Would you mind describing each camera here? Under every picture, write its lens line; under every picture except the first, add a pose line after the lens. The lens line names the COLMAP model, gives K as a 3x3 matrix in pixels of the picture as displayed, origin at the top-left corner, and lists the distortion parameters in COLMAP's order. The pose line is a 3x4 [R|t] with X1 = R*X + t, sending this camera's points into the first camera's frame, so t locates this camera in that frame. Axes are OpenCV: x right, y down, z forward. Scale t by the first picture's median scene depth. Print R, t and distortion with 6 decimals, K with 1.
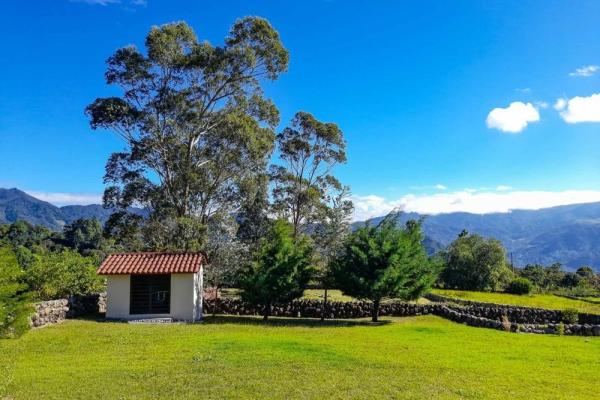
lens RADIAL K [[436.6, 0, 301.0], [0, 436.6, 201.4], [0, 0, 1]] dist [0.051965, -0.057328]
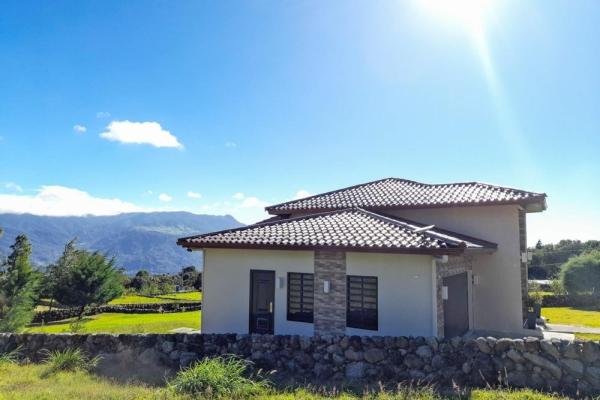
lens RADIAL K [[436.6, 0, 299.5], [0, 436.6, 199.7], [0, 0, 1]] dist [0.051965, -0.057328]
pose [[0.606238, 0.097877, 0.789238, -0.387820], [-0.087787, 0.994569, -0.055909, -0.084580], [-0.790424, -0.035391, 0.611537, -0.357799]]
